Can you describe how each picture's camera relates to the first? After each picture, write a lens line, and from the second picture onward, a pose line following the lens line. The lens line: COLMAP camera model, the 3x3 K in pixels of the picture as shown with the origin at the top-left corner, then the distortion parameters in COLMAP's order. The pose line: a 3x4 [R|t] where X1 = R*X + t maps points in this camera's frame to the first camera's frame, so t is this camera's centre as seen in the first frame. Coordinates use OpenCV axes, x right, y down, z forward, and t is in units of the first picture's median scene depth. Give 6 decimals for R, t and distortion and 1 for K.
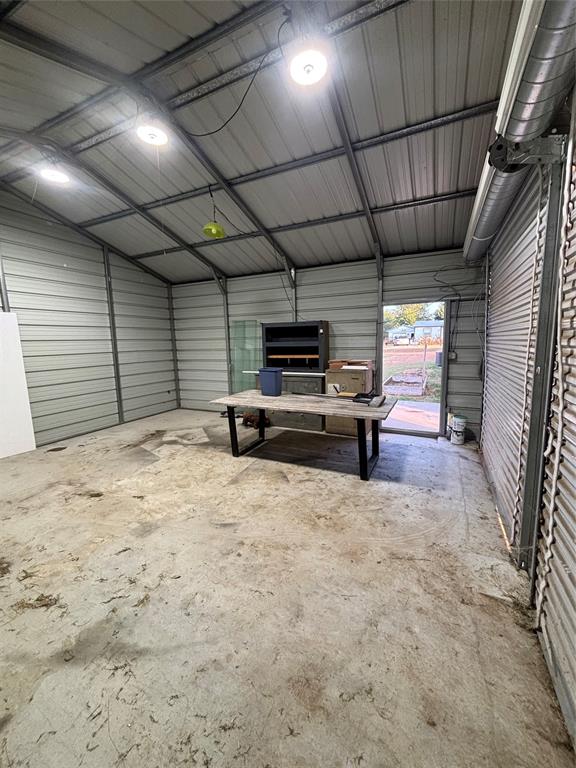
lens RADIAL K [[311.7, 0, 283.9], [0, 311.7, 381.5], [0, 0, 1]] dist [0.001792, 0.000134]
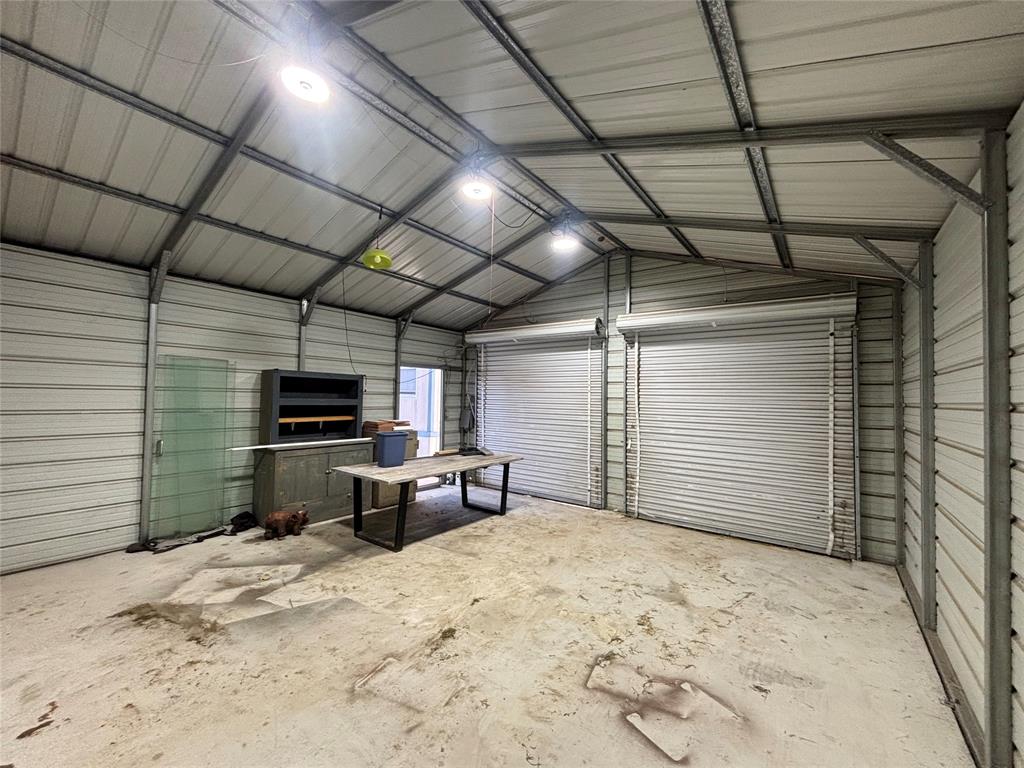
lens RADIAL K [[415.5, 0, 509.5], [0, 415.5, 383.7], [0, 0, 1]] dist [0.001792, 0.000134]
pose [[0.195615, 0.056003, 0.979081, -1.135233], [0.100701, 0.991944, -0.076858, -0.058533], [-0.975497, 0.113628, 0.188399, 0.505972]]
